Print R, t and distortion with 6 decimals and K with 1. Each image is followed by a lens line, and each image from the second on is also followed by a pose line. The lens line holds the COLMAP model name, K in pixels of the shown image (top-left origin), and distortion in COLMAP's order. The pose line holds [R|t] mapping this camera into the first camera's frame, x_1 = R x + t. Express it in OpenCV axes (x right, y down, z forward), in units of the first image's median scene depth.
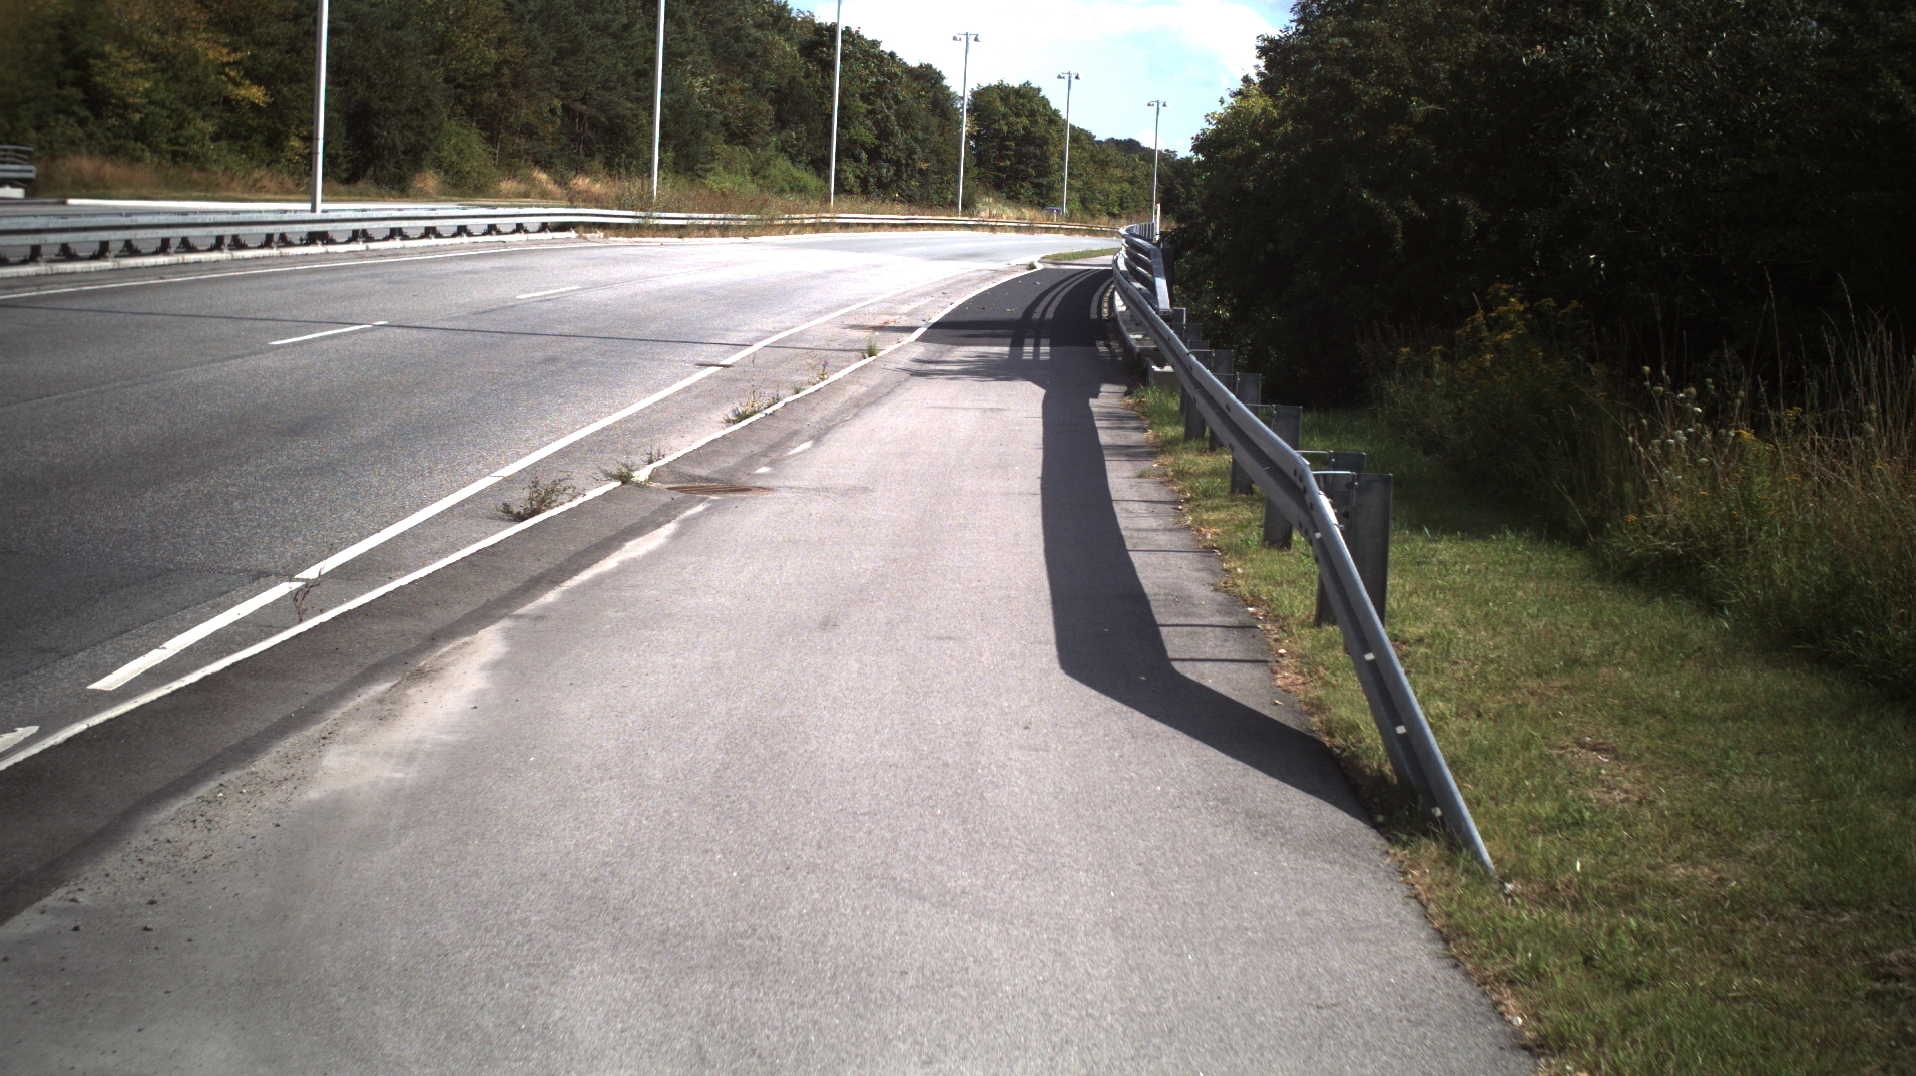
lens RADIAL K [[3332.1, 0, 974.3], [0, 3332.1, 526.2], [0, 0, 1]] dist [-0.246993, 0.000000]
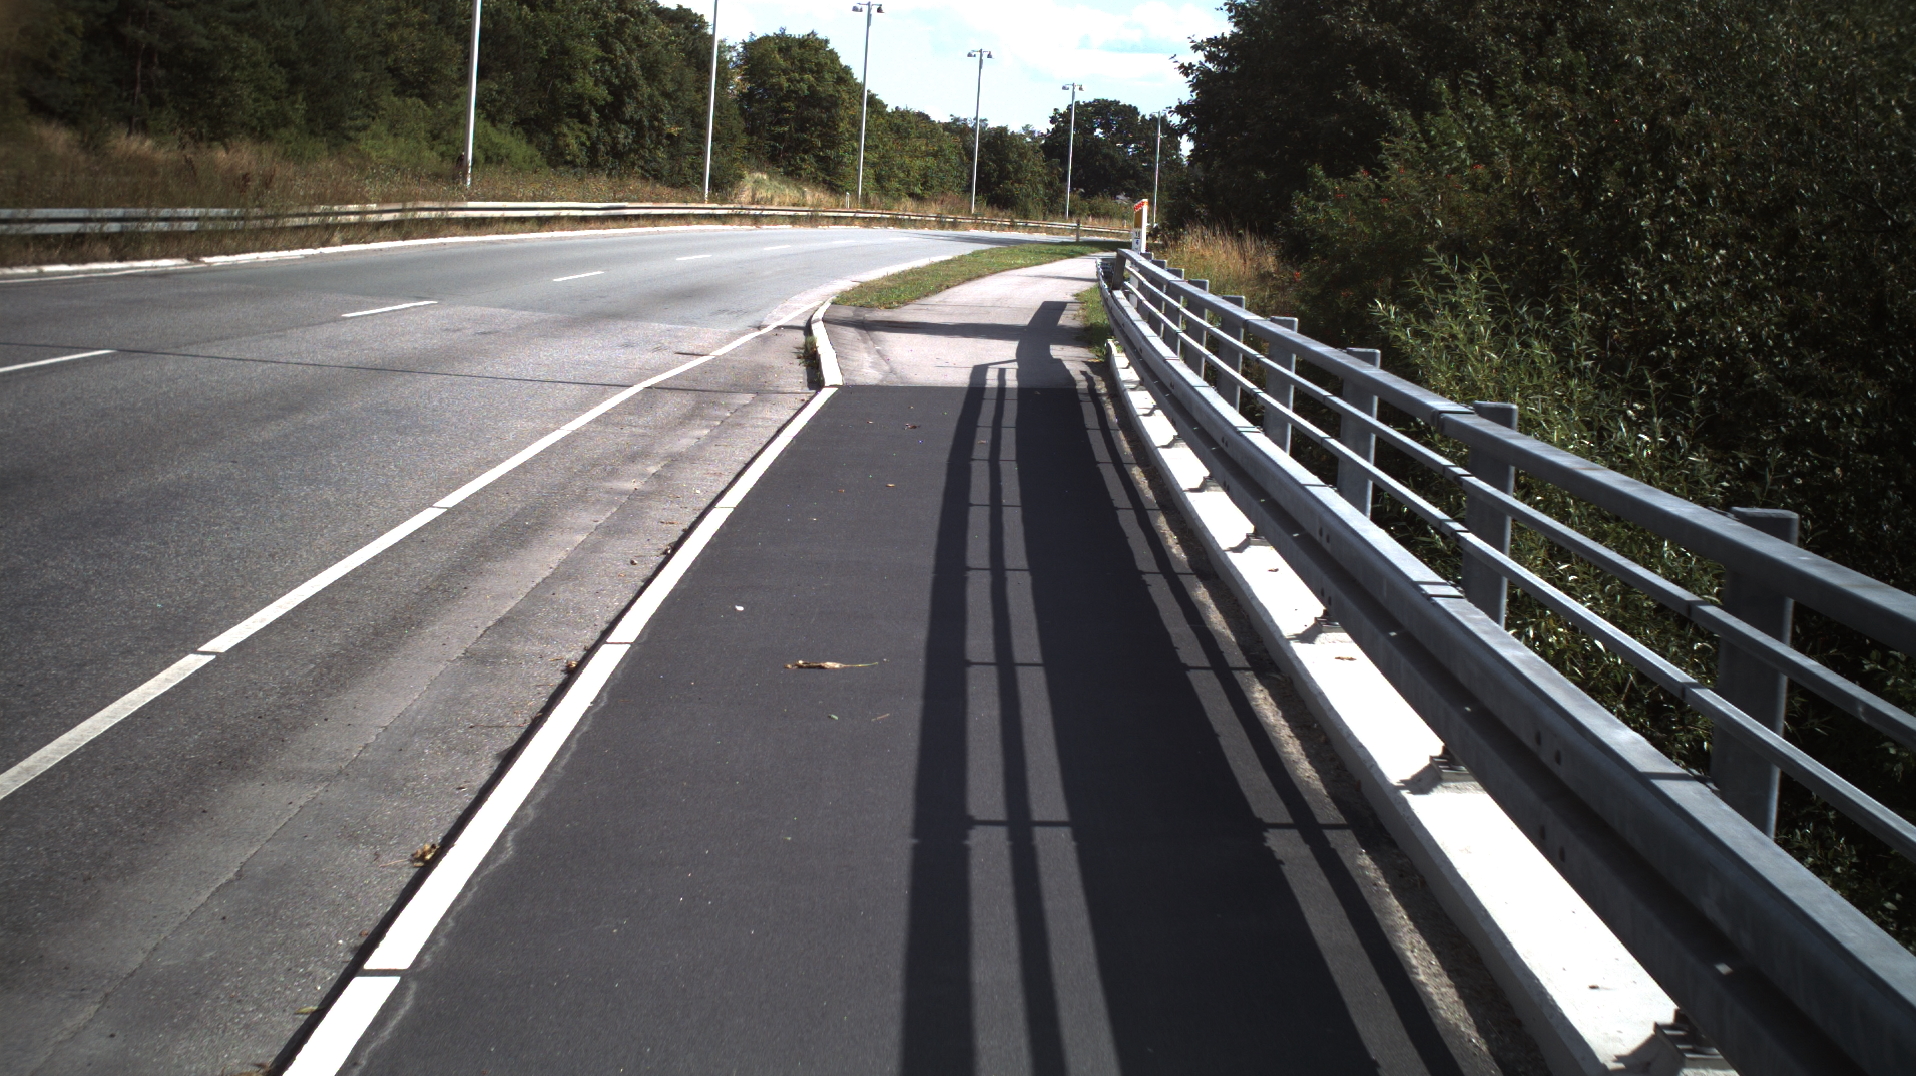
lens RADIAL K [[3332.1, 0, 908.8], [0, 3332.1, 517.0], [0, 0, 1]] dist [-0.246993, 0.000000]
pose [[0.998901, 0.009060, 0.045994, 0.008073], [-0.009273, 0.999947, 0.004429, -0.044541], [-0.045951, -0.004850, 0.998932, 0.445522]]
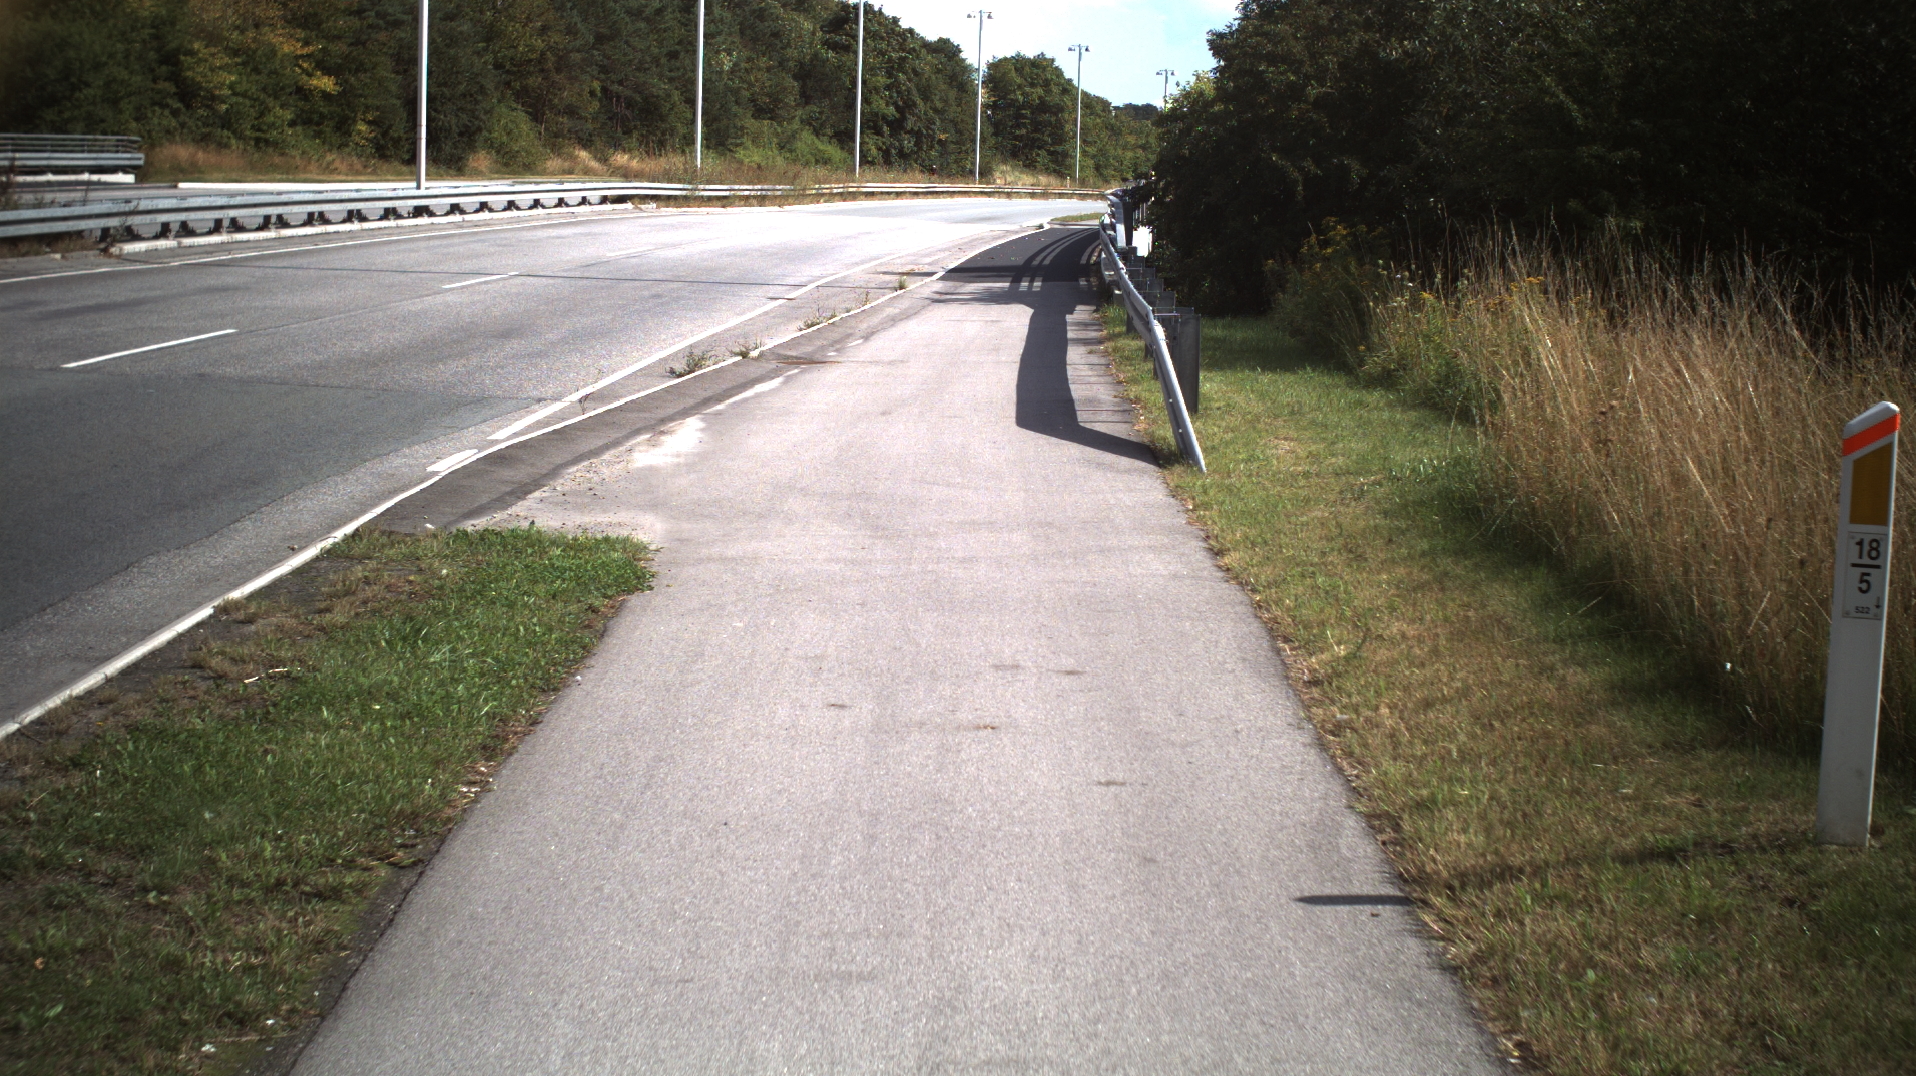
lens RADIAL K [[3332.1, 0, 970.8], [0, 3332.1, 537.2], [0, 0, 1]] dist [-0.246993, 0.000000]
pose [[0.999780, -0.018804, -0.009276, 0.001692], [0.018921, 0.999741, 0.012612, 0.008066], [0.009036, -0.012784, 0.999877, -0.080848]]
